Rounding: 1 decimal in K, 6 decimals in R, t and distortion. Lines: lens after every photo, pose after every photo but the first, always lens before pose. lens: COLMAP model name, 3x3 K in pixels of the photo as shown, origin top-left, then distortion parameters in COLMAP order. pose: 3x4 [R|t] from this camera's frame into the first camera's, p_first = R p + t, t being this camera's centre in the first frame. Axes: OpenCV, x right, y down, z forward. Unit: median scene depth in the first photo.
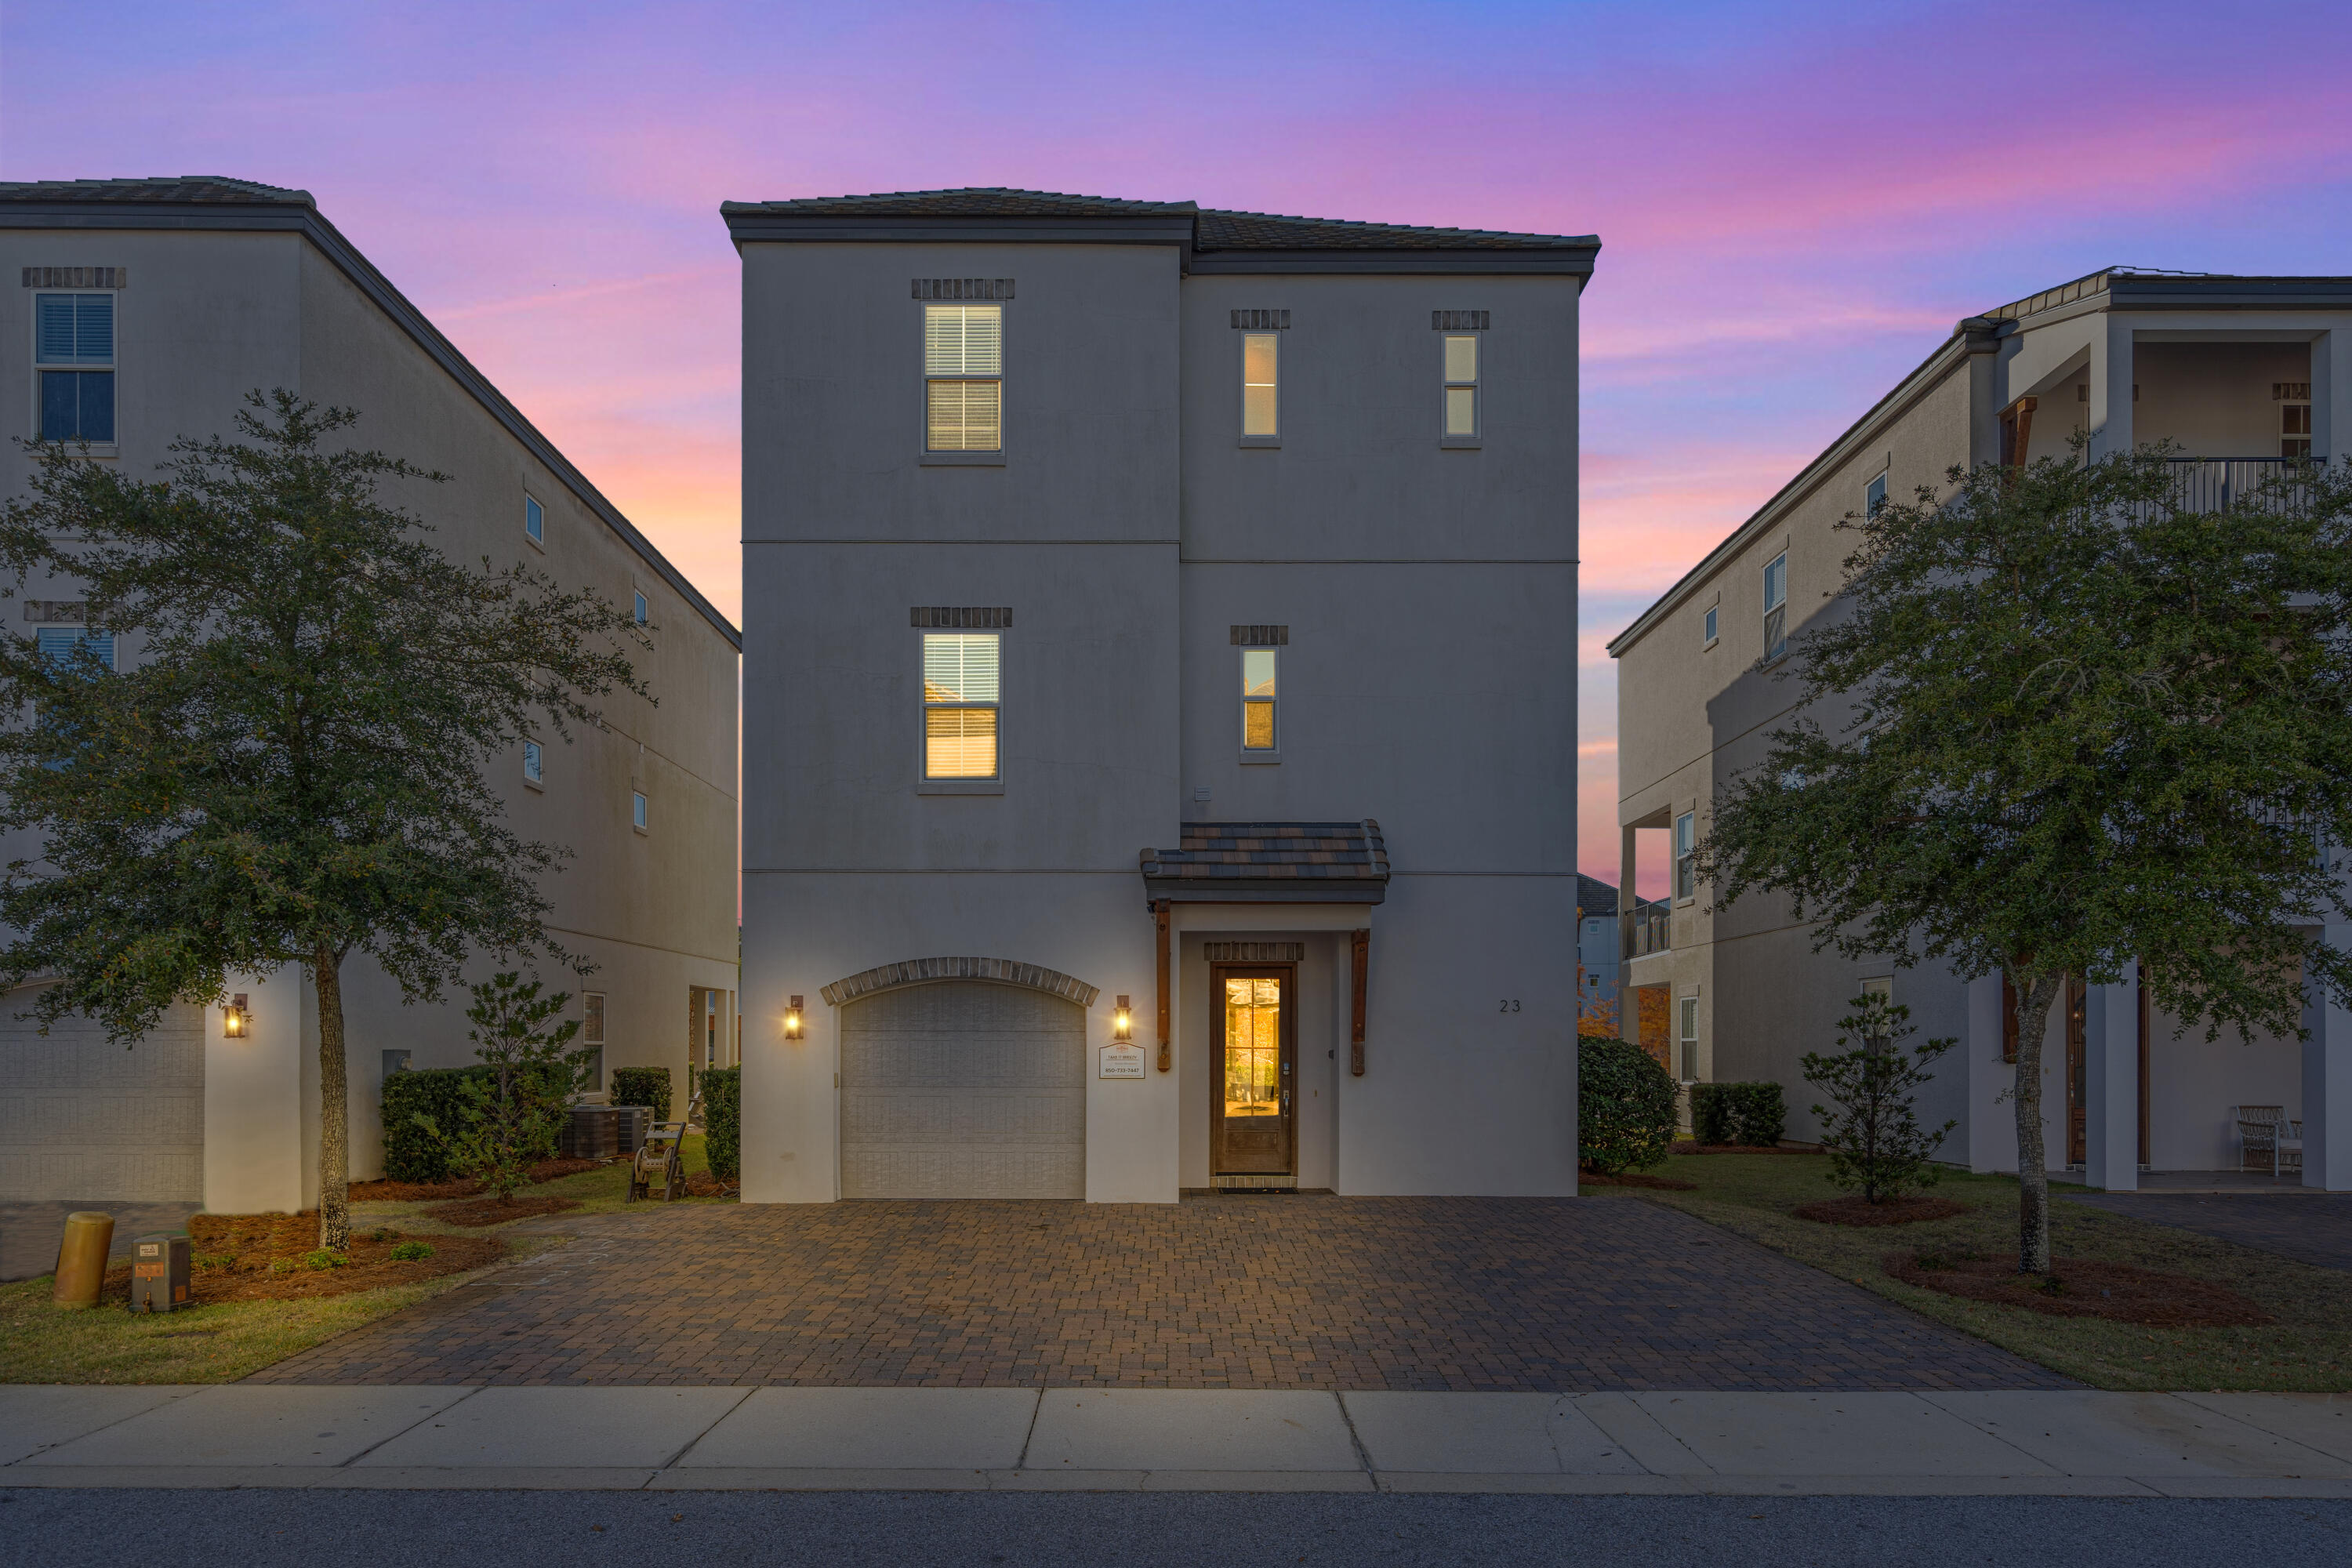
lens RADIAL K [[1406.0, 0, 1123.1], [0, 1406.0, 1051.5], [0, 0, 1]] dist [0.009517, -0.001396]
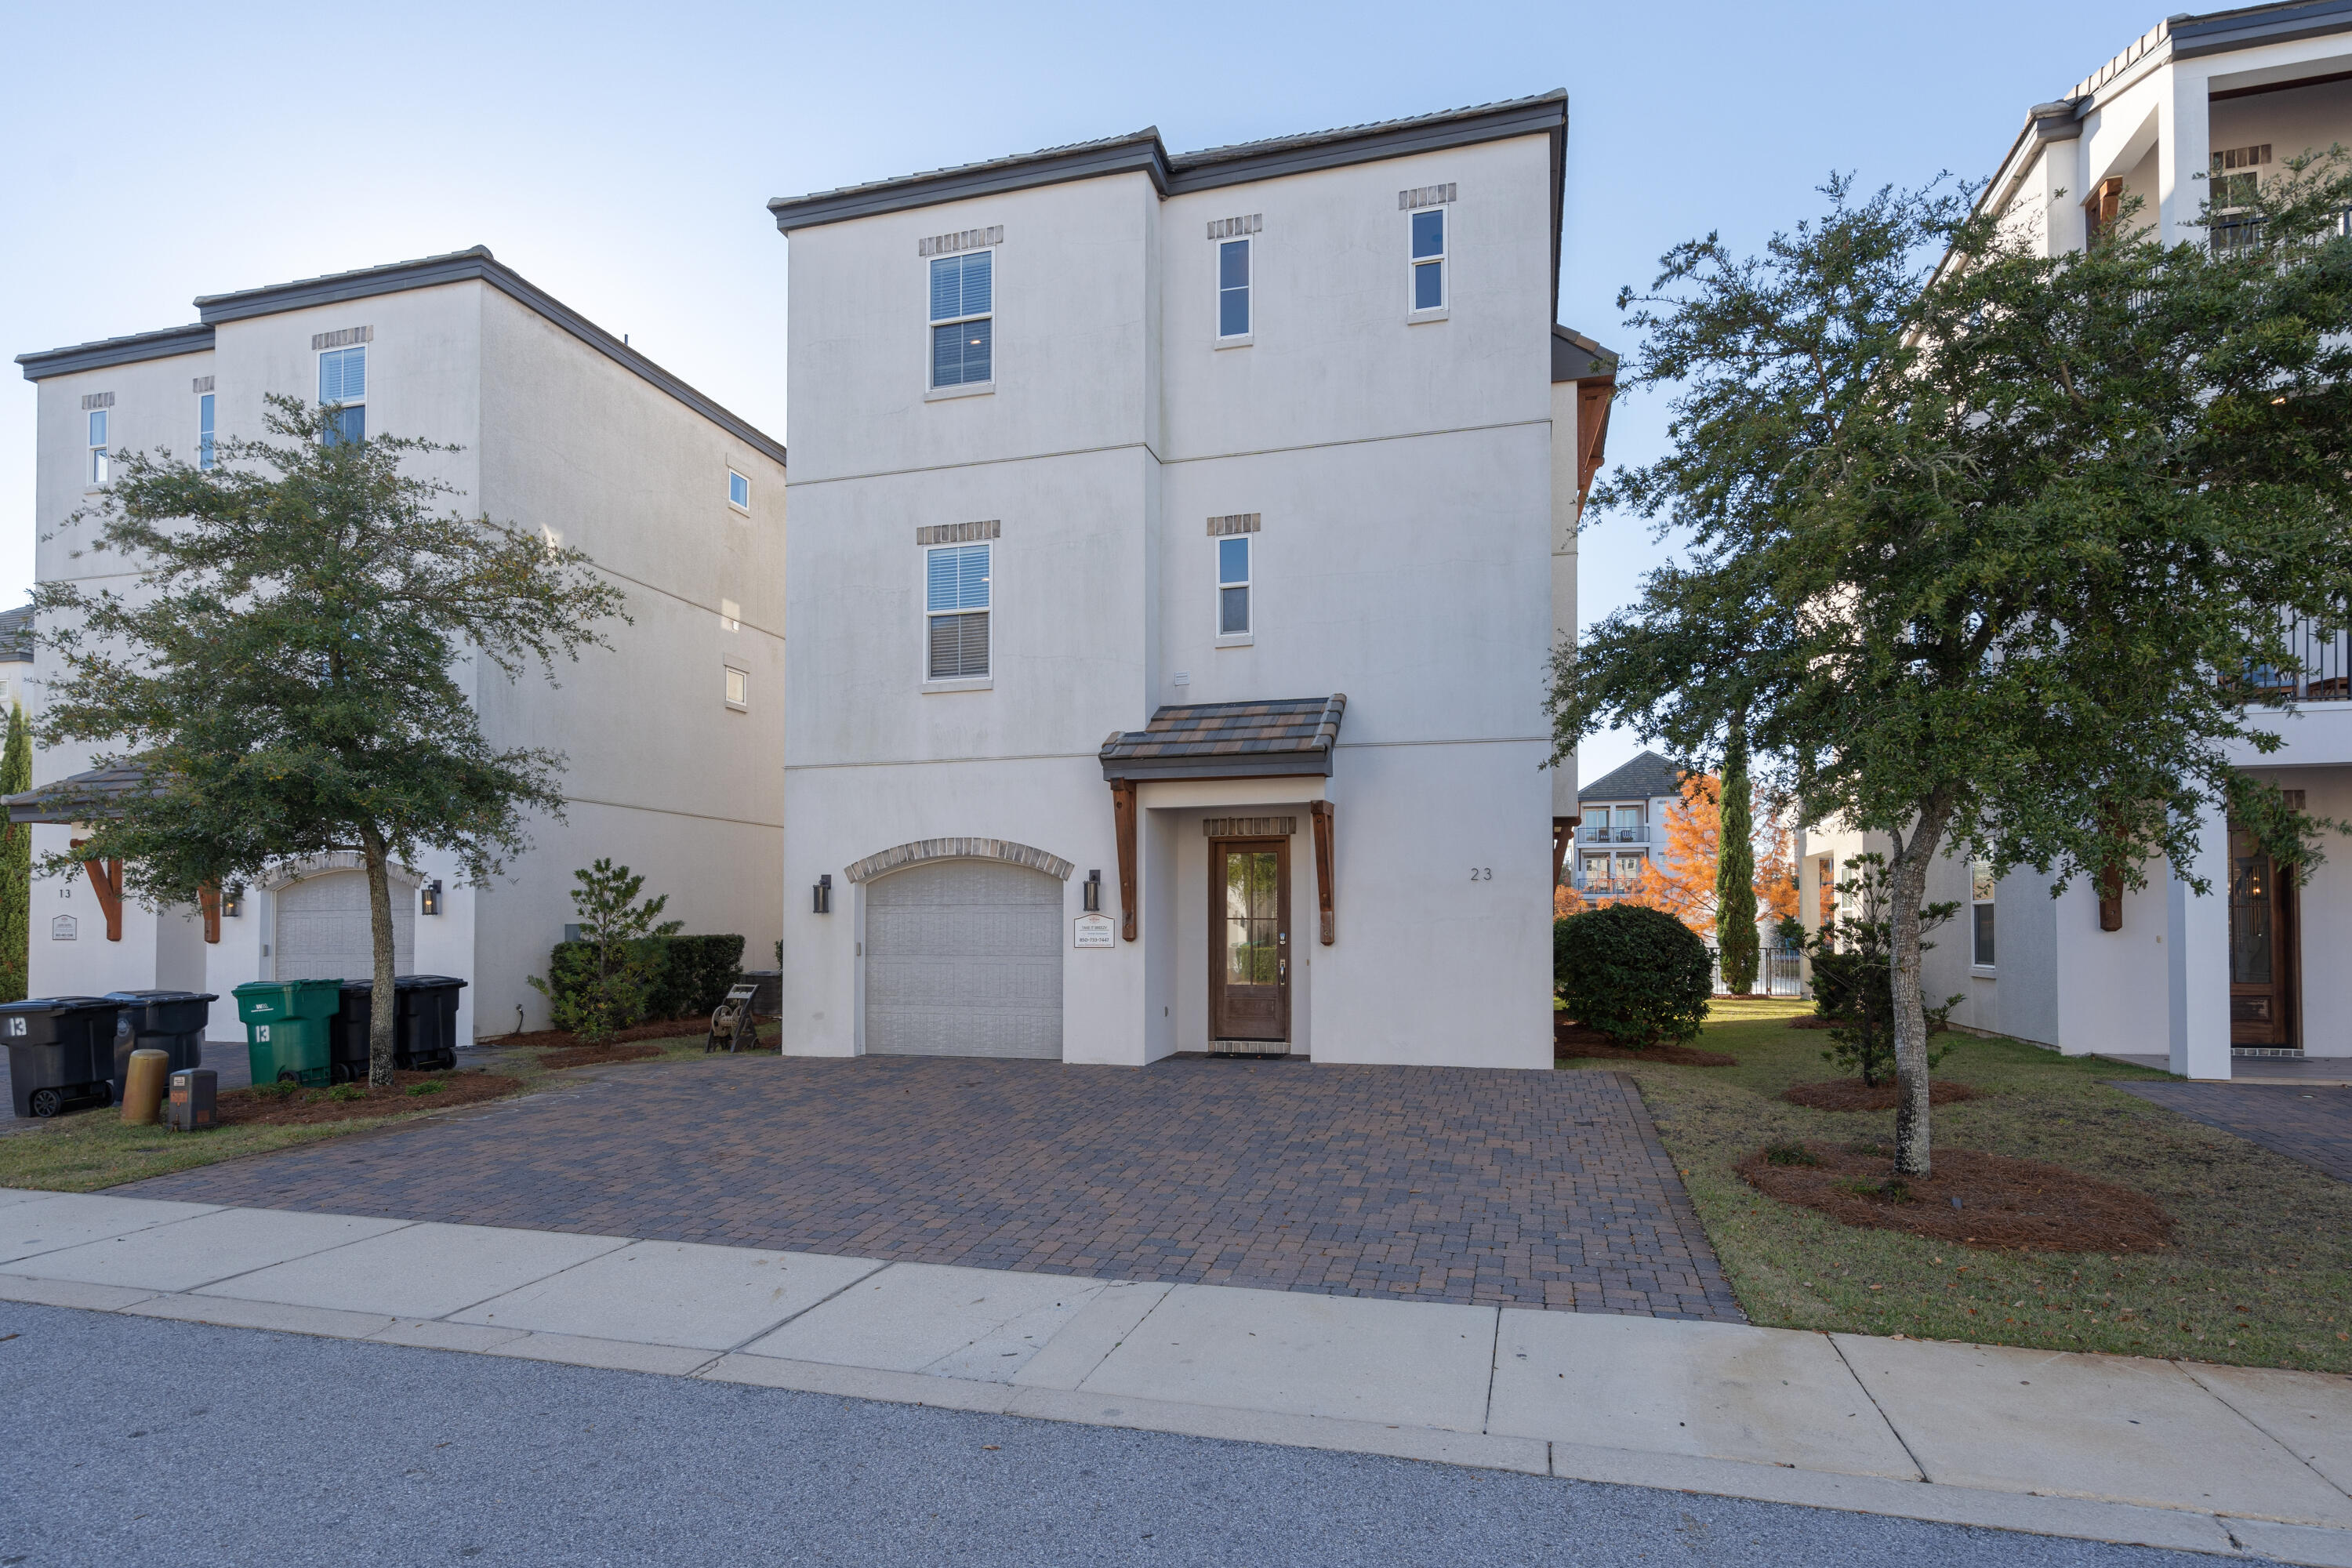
lens RADIAL K [[1215.8, 0, 1186.4], [0, 1215.8, 909.5], [0, 0, 1]] dist [0.002863, 0.001250]
pose [[0.963357, -0.007974, -0.268105, 0.314763], [0.003896, 0.999869, -0.015737, 0.005167], [0.268195, 0.014116, 0.963261, 0.126704]]
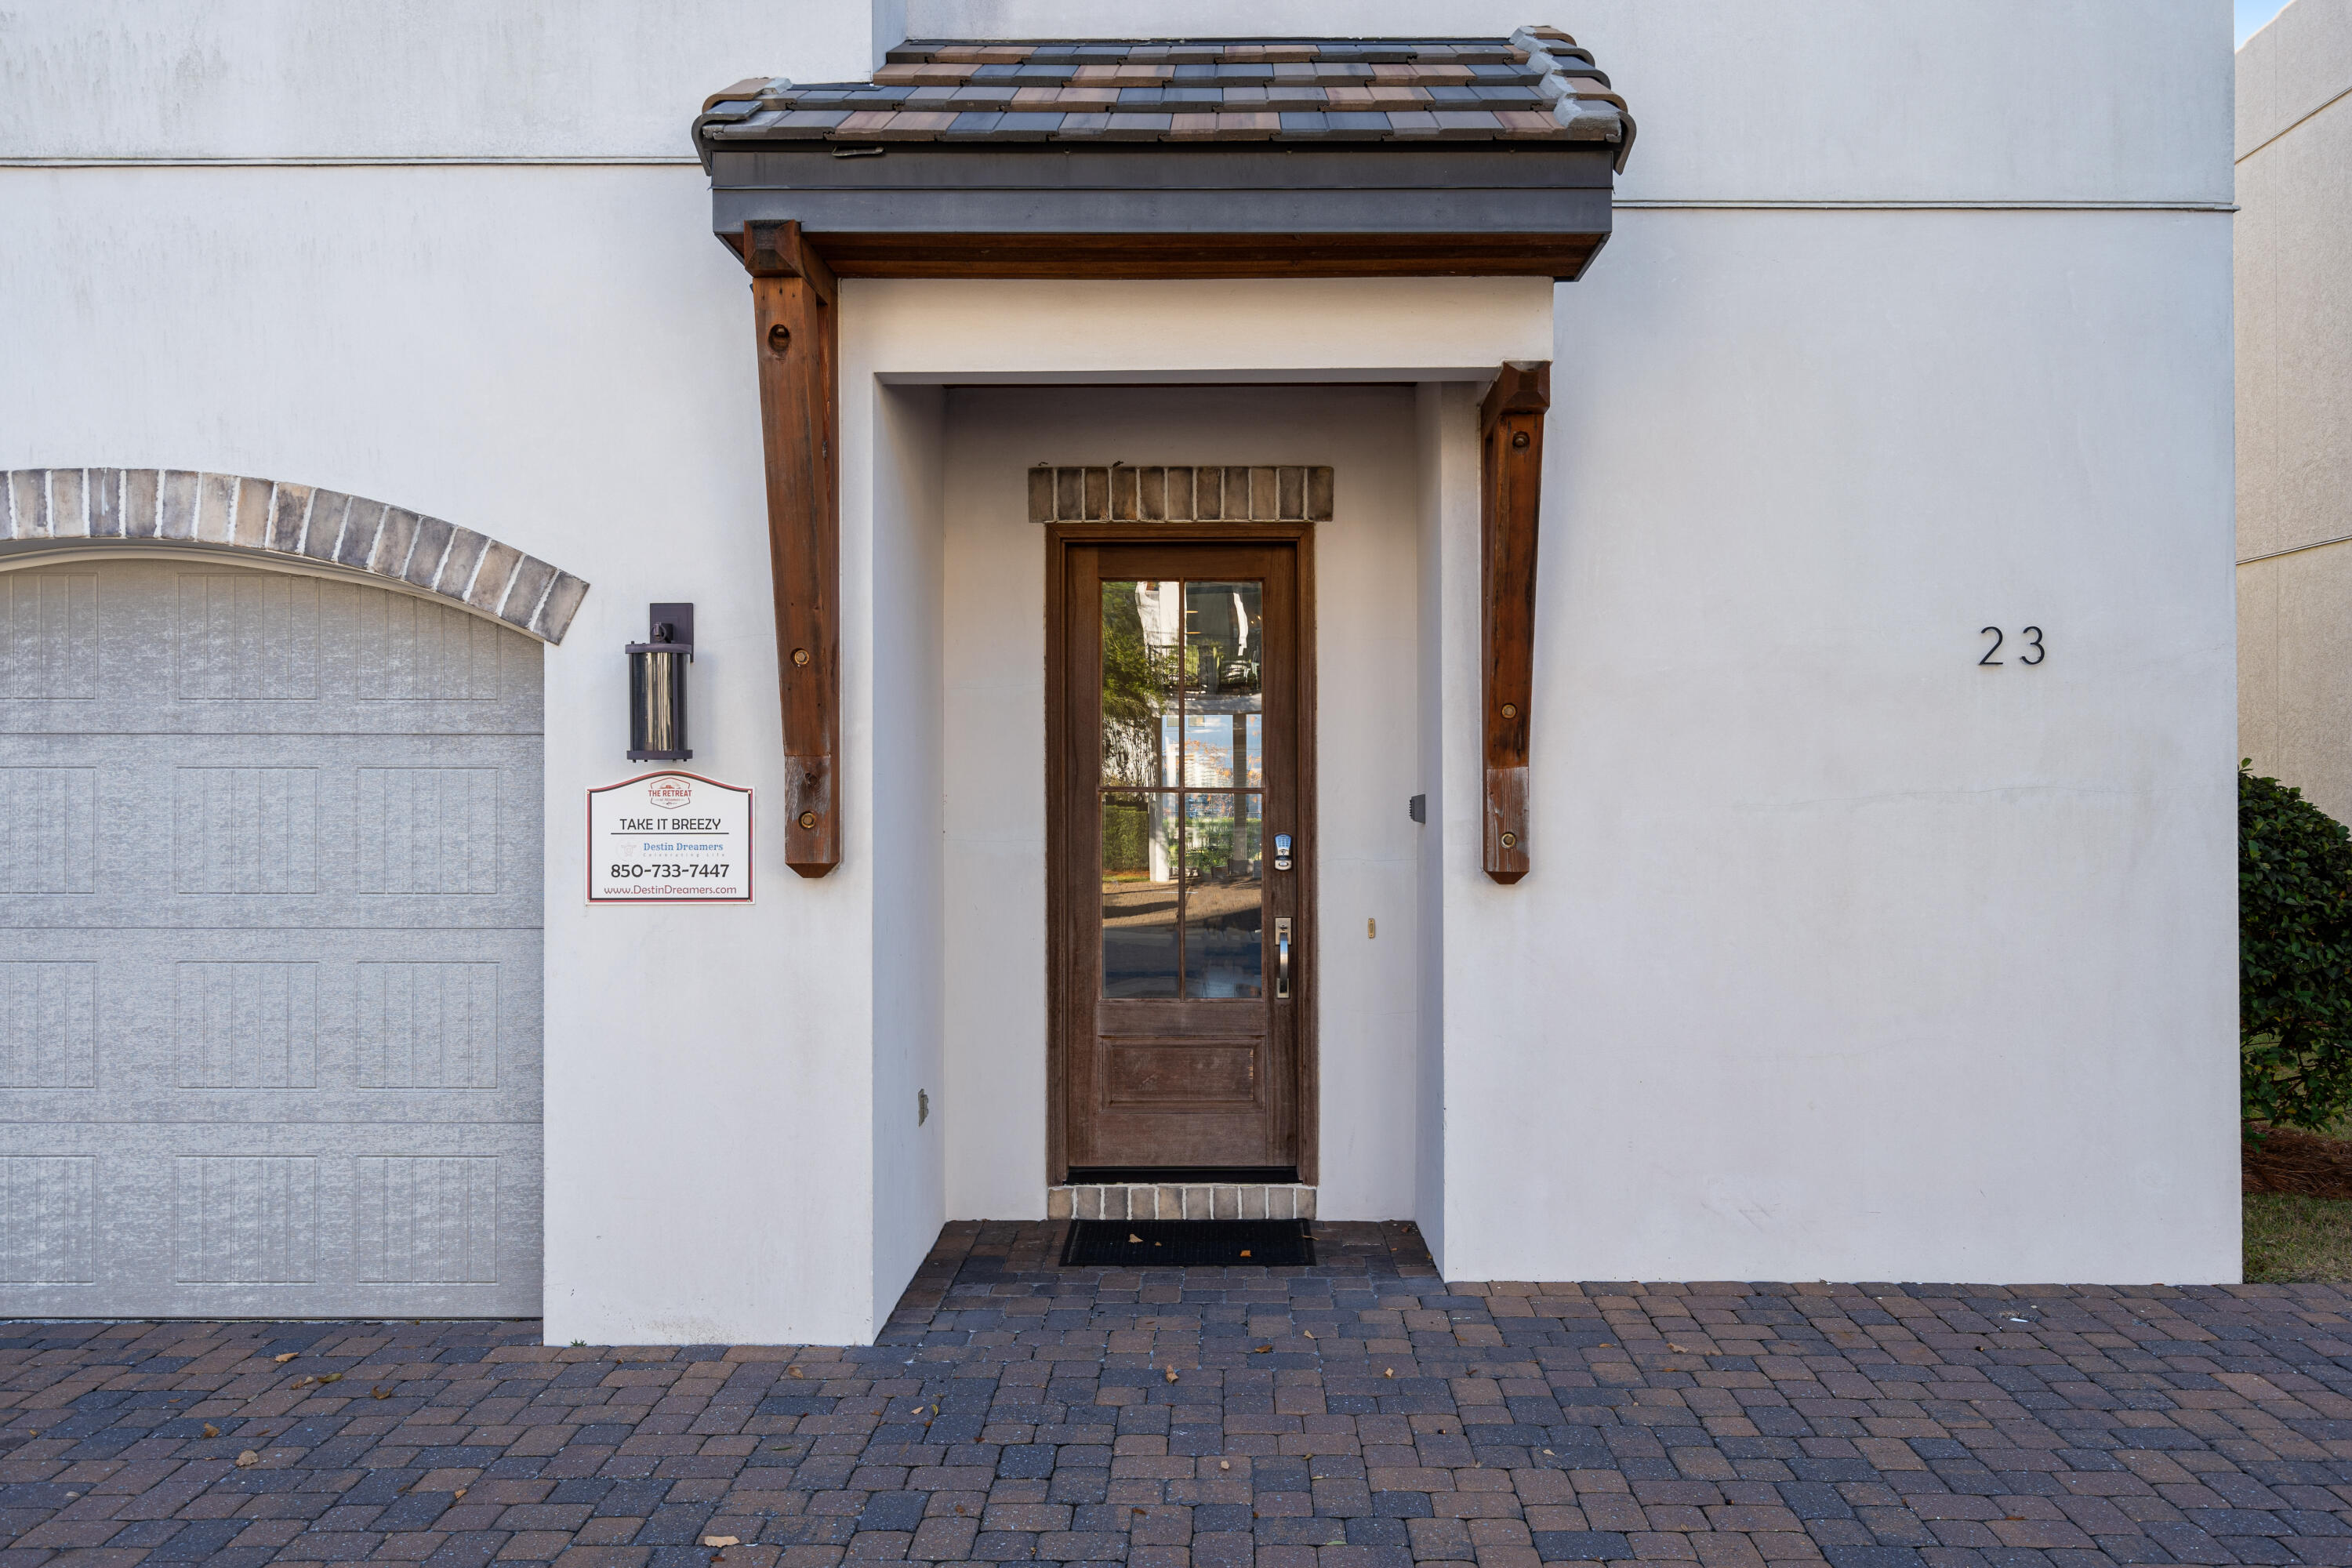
lens RADIAL K [[1640.2, 0, 1191.7], [0, 1640.2, 801.9], [0, 0, 1]] dist [0.003298, 0.001544]
pose [[0.999986, -0.003845, -0.003590, 0.104715], [0.003857, 0.999987, 0.003230, -0.000767], [0.003577, -0.003244, 0.999988, 0.671160]]
